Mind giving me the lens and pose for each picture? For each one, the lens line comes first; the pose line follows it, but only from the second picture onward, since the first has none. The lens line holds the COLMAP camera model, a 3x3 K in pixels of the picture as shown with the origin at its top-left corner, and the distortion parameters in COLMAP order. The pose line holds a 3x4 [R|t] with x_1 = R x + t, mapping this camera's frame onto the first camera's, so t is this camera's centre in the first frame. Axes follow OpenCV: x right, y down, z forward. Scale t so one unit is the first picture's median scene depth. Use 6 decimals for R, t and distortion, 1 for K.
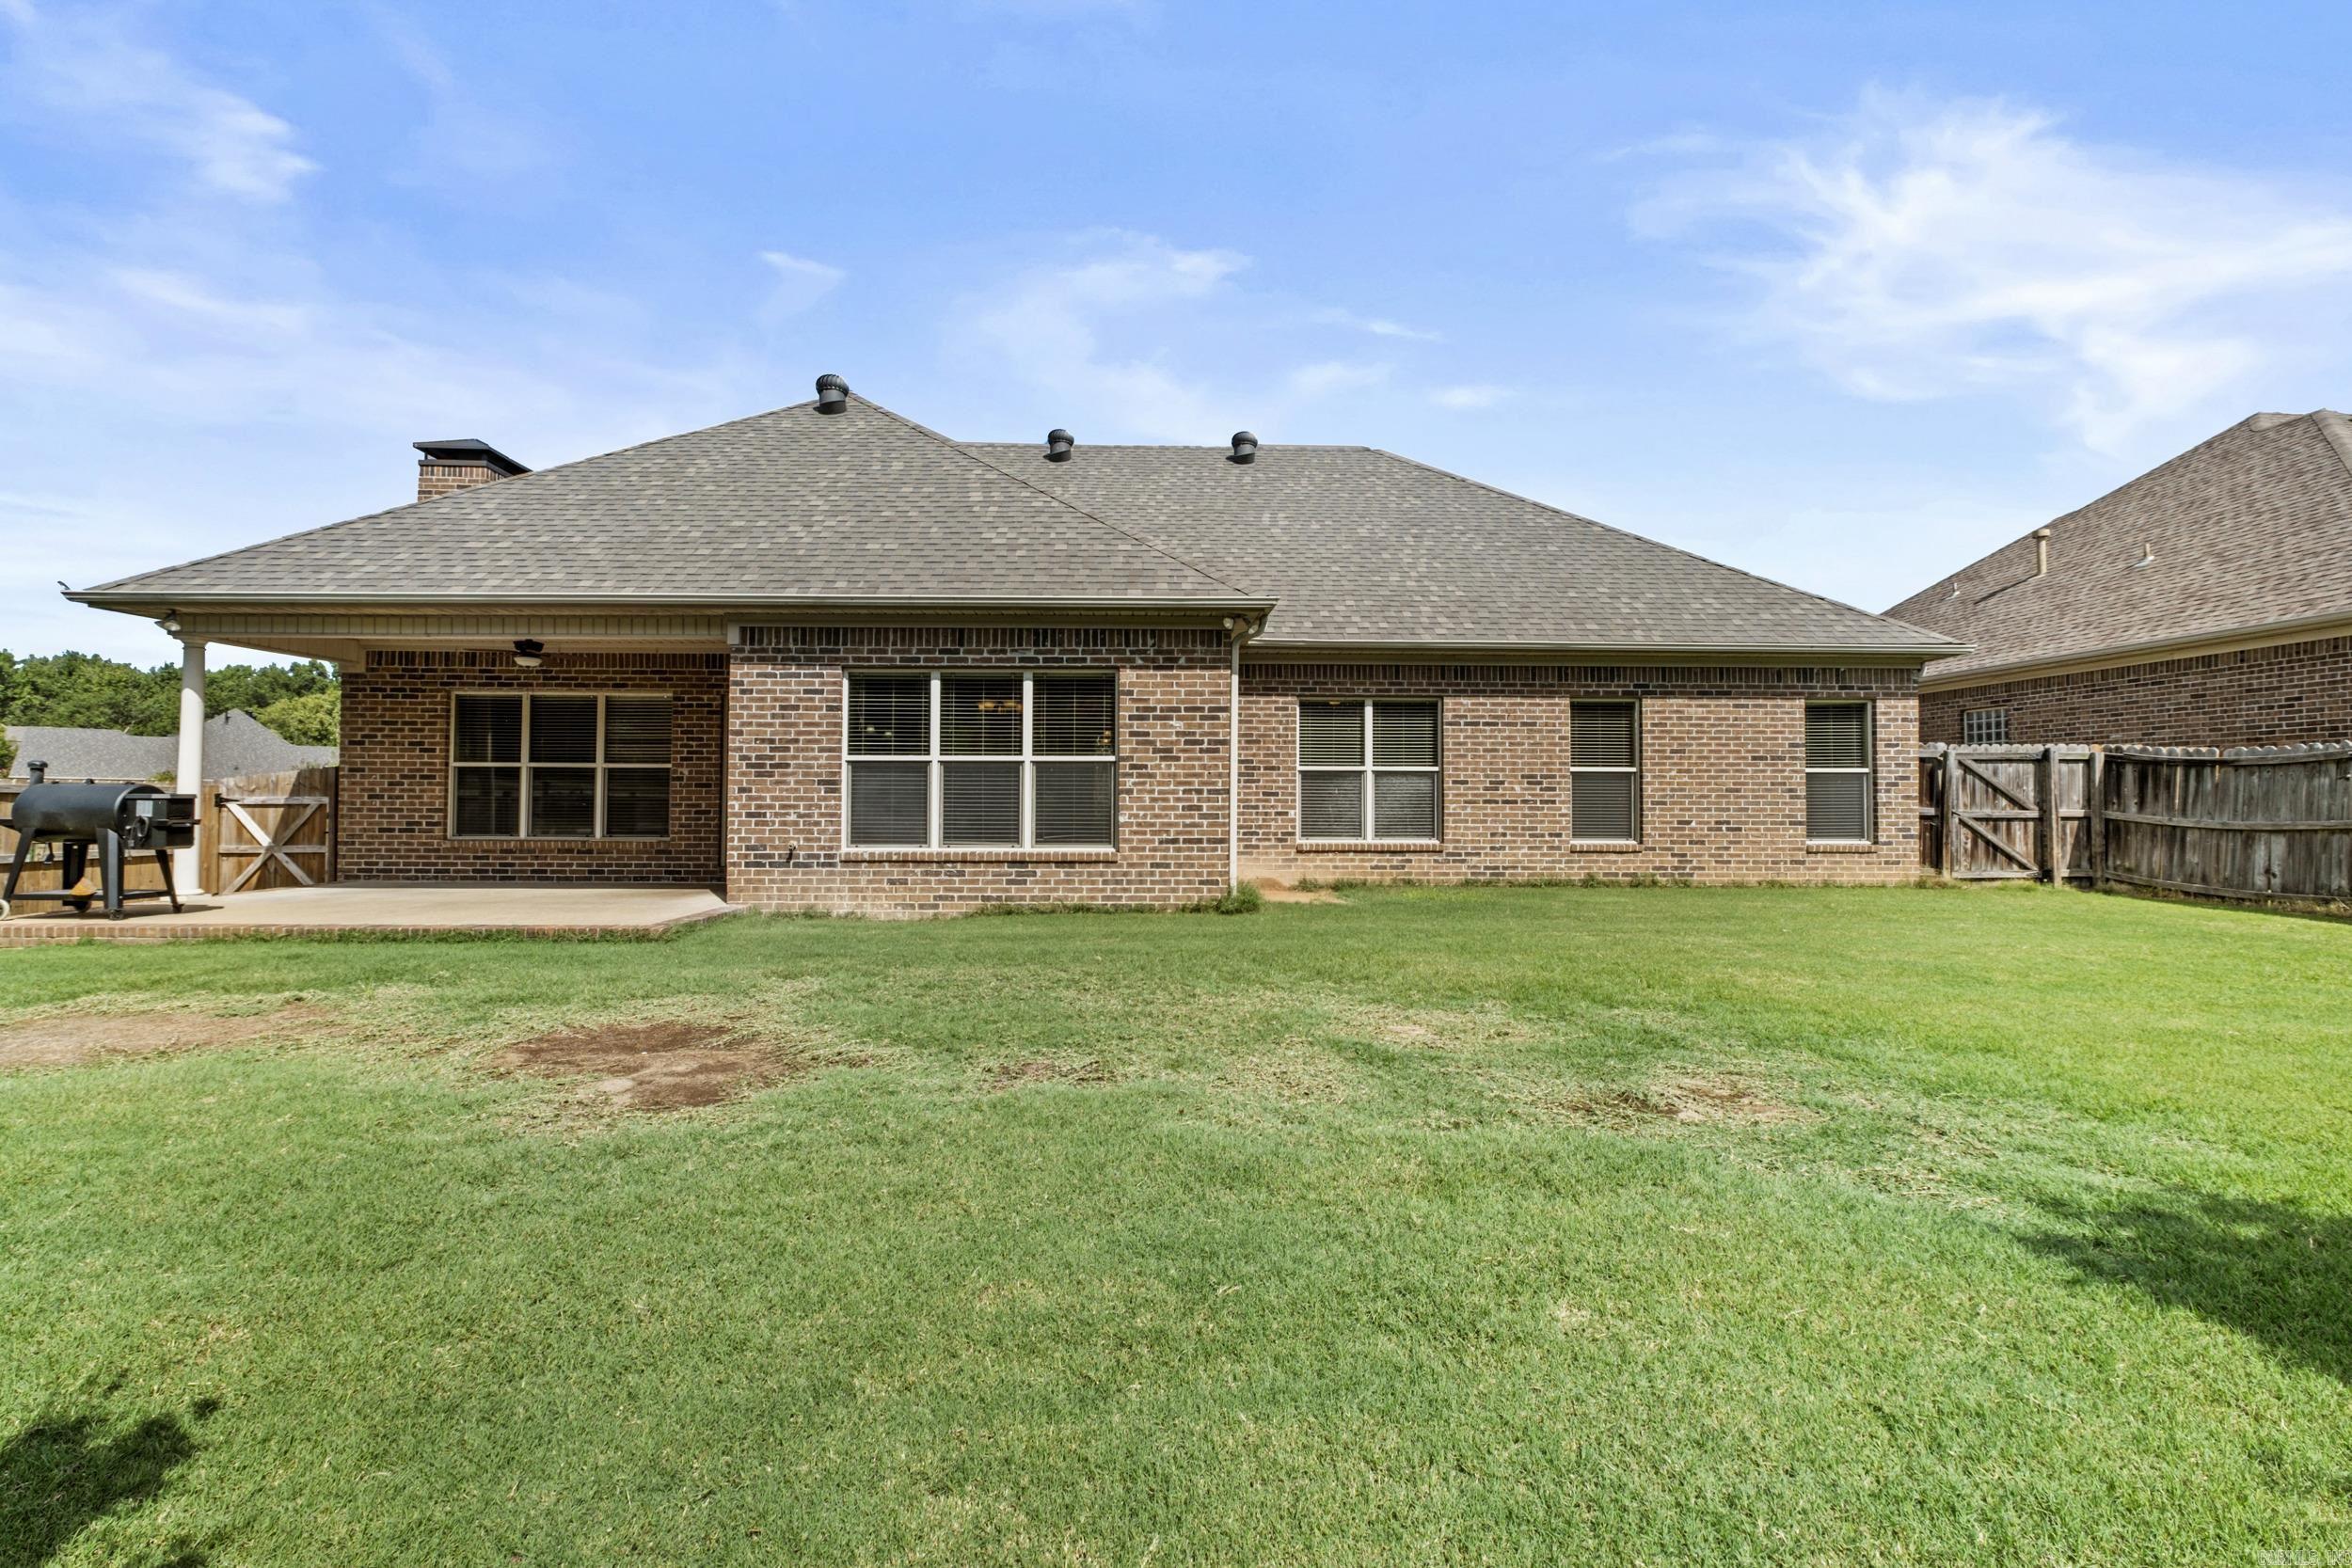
lens RADIAL K [[1016.7, 0, 1155.6], [0, 1016.7, 776.5], [0, 0, 1]] dist [-0.006437, 0.000561]
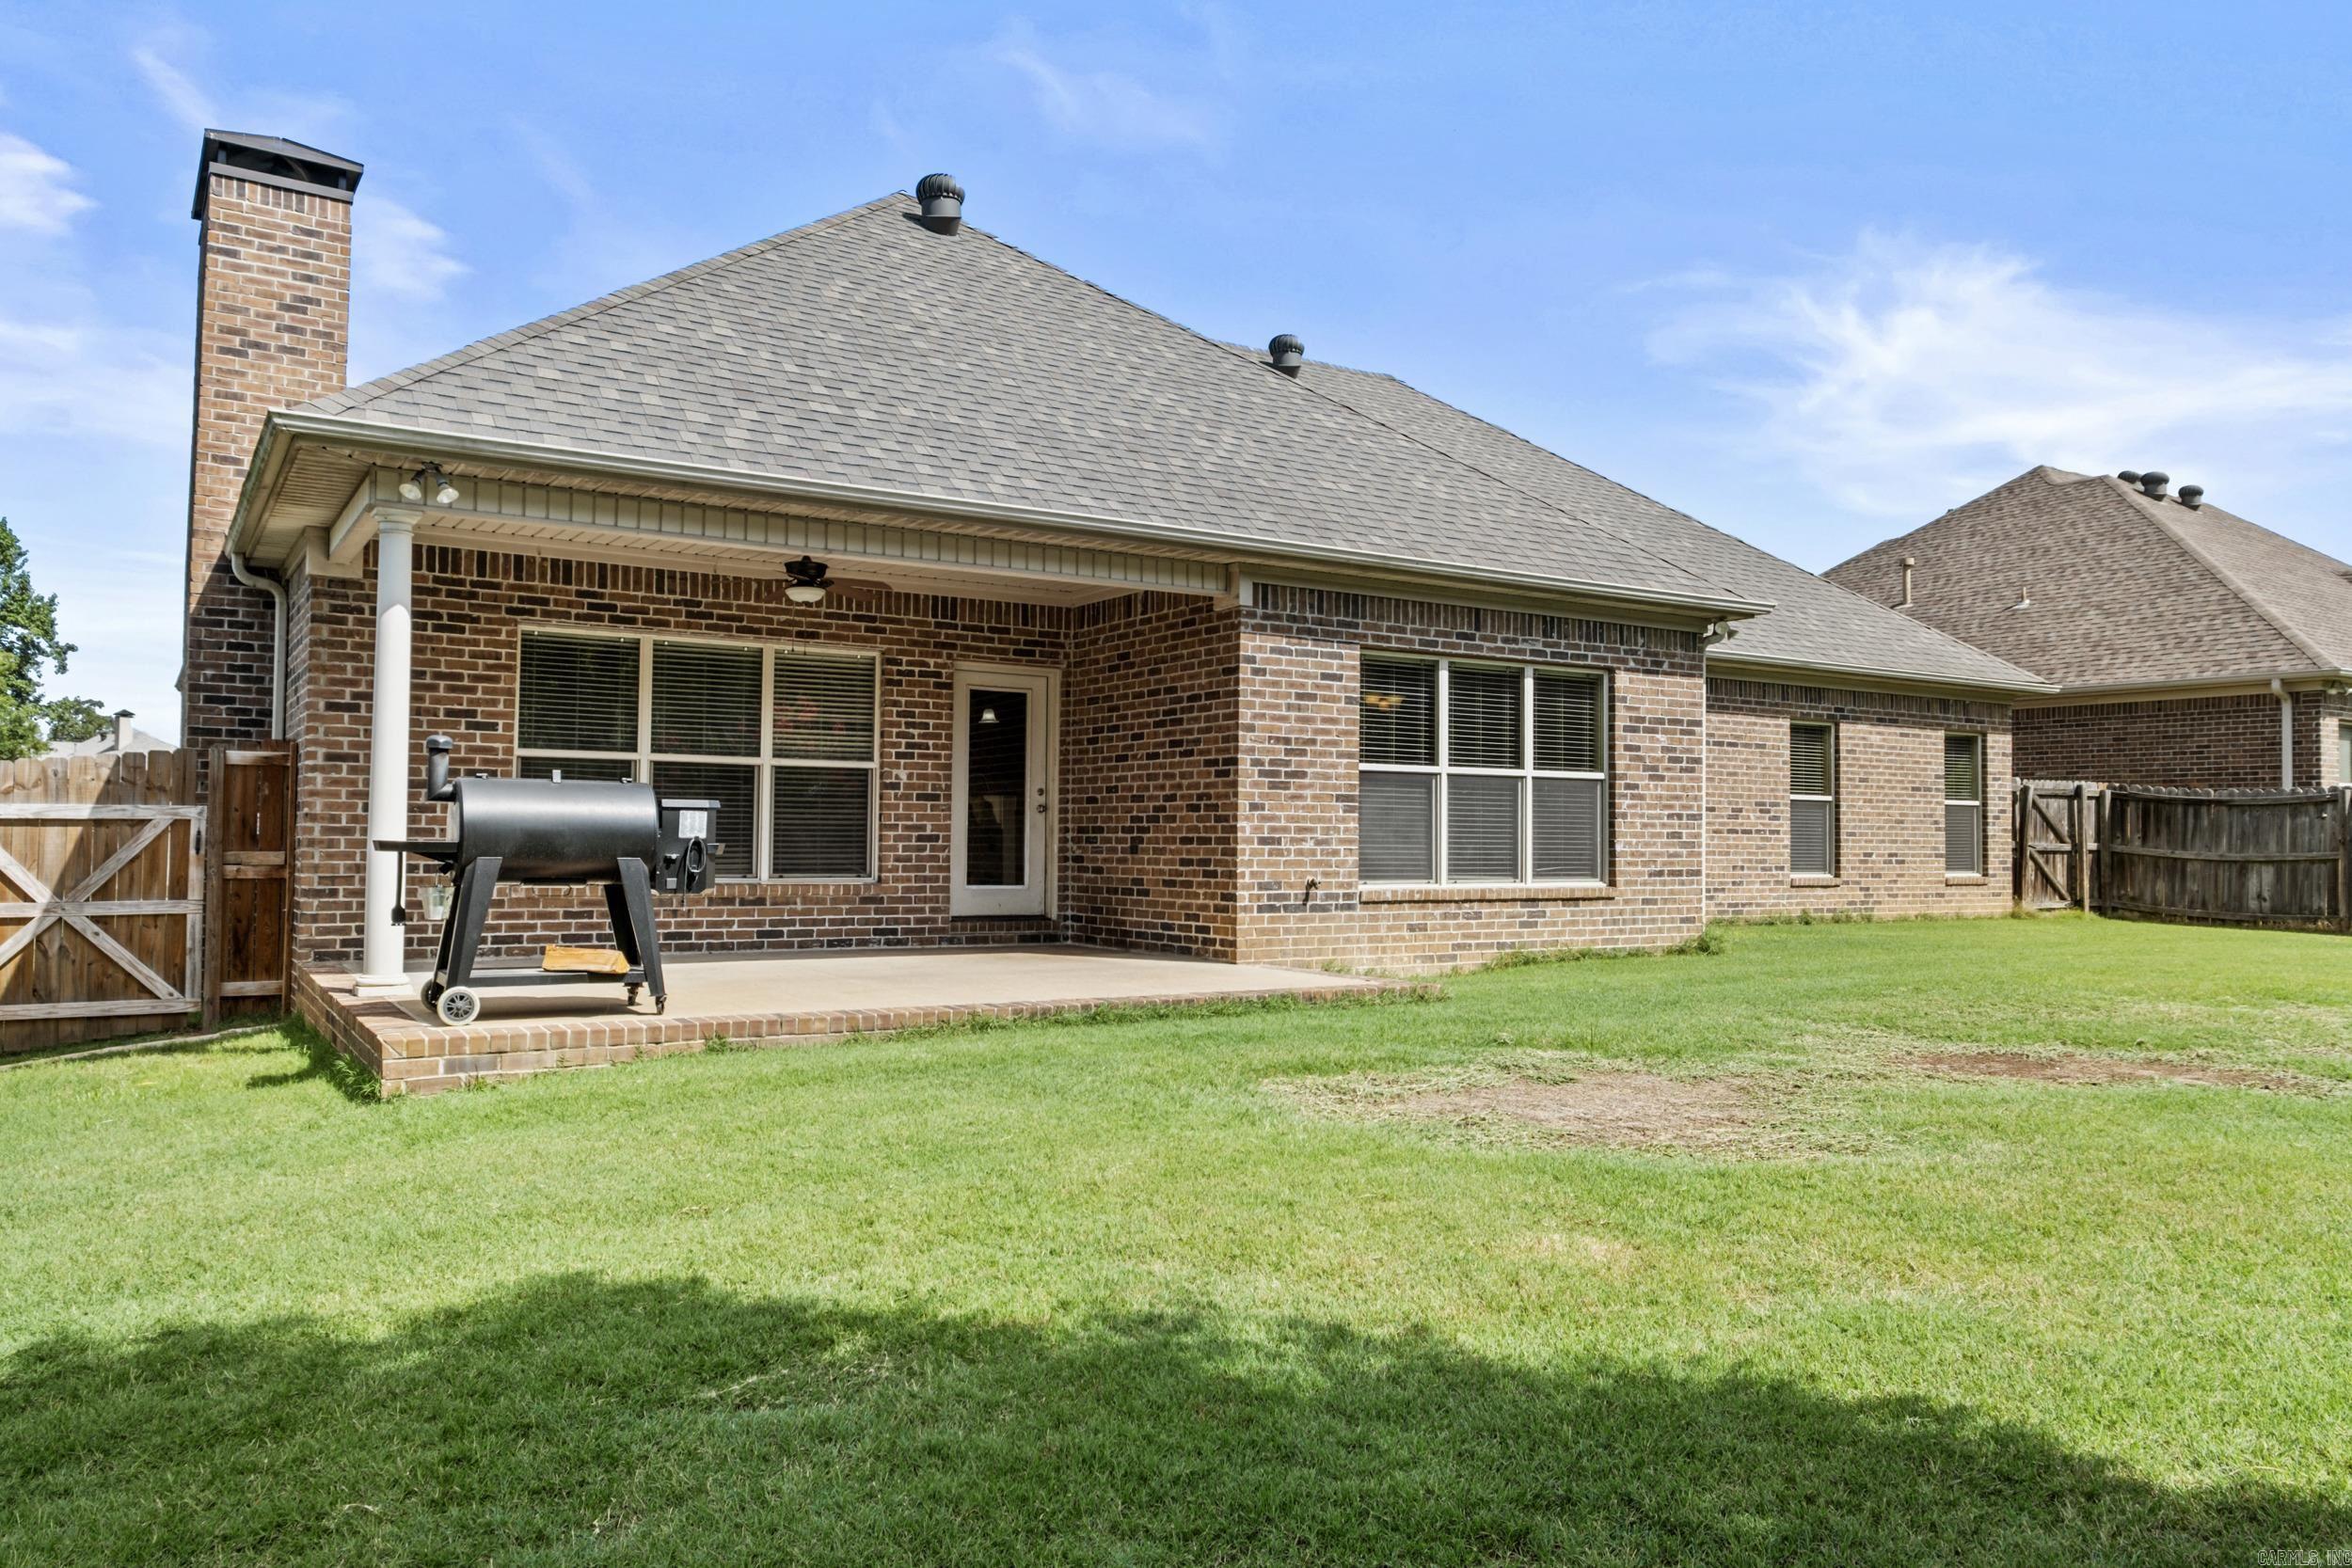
lens RADIAL K [[1659.4, 0, 1168.9], [0, 1659.4, 777.8], [0, 0, 1]] dist [0.010088, 0.018245]
pose [[0.850069, 0.024385, 0.526107, -0.869242], [-0.019127, 0.999698, -0.015430, 0.009684], [-0.526325, 0.003054, 0.850278, 0.016027]]
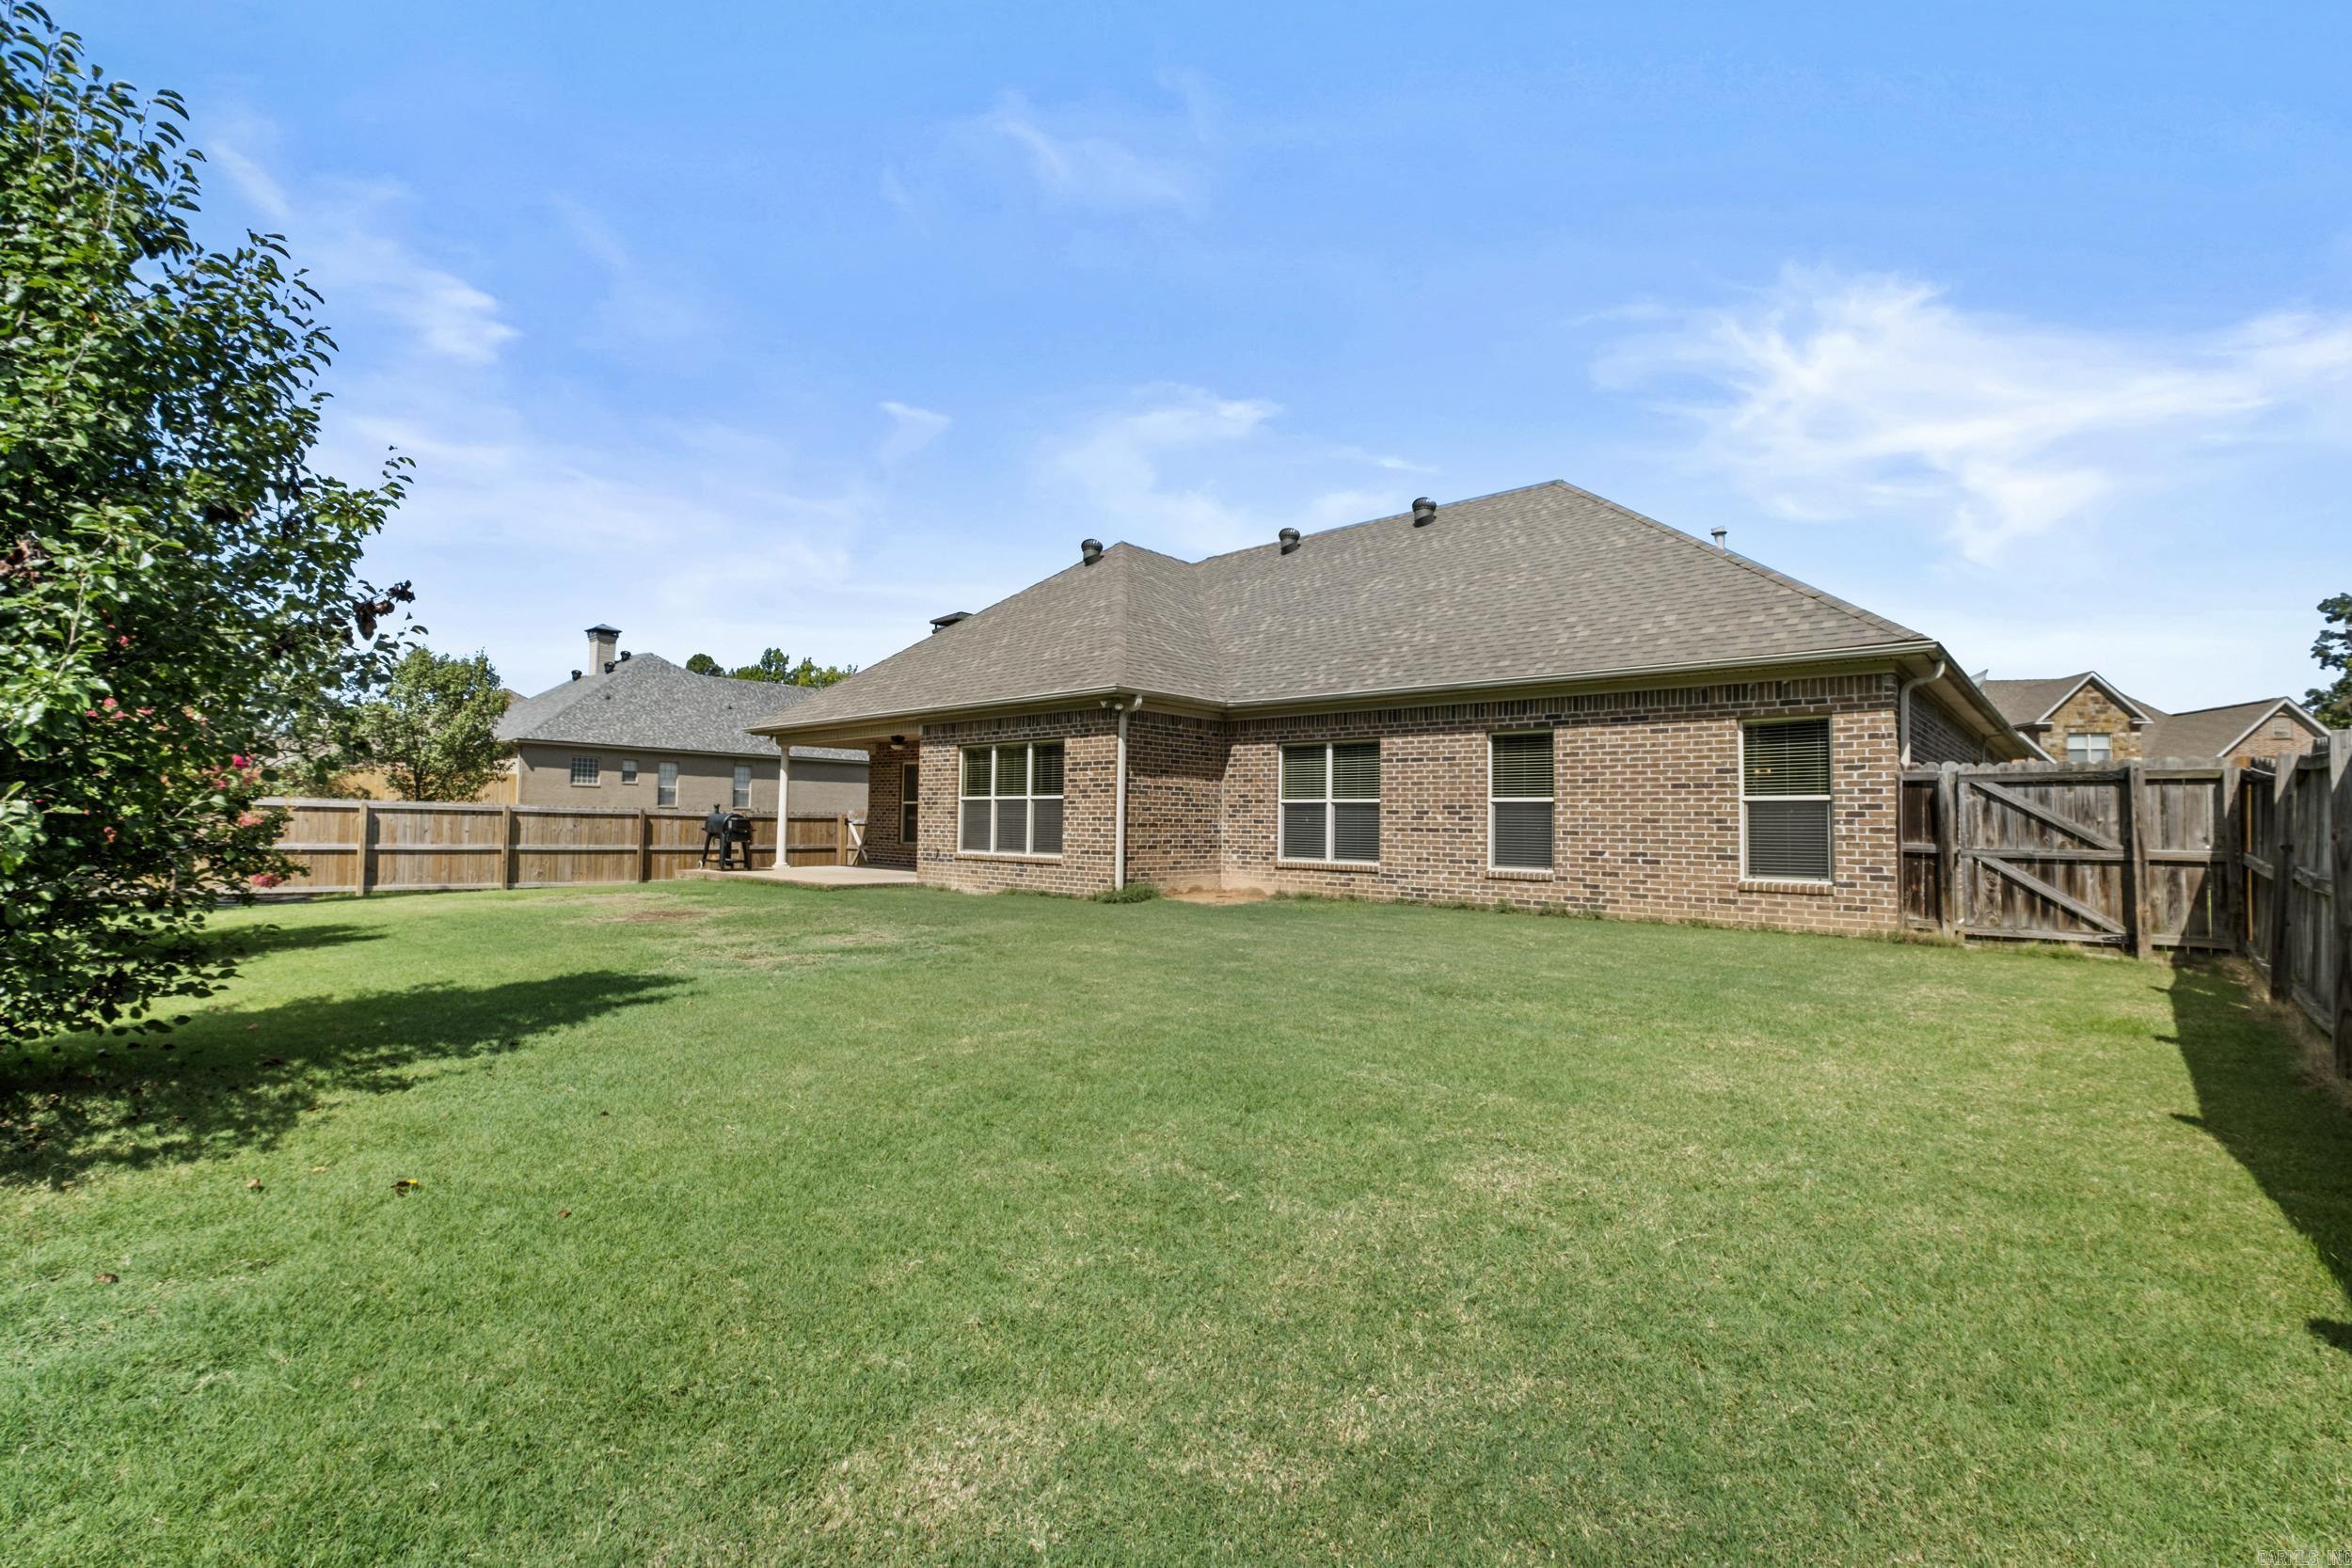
lens RADIAL K [[1016.7, 0, 1155.6], [0, 1016.7, 797.0], [0, 0, 1]] dist [-0.006437, 0.000561]
pose [[0.717860, -0.011588, -0.696091, 0.904124], [0.002689, 0.999900, -0.013872, 0.003395], [0.696182, 0.008086, 0.717820, 0.002204]]
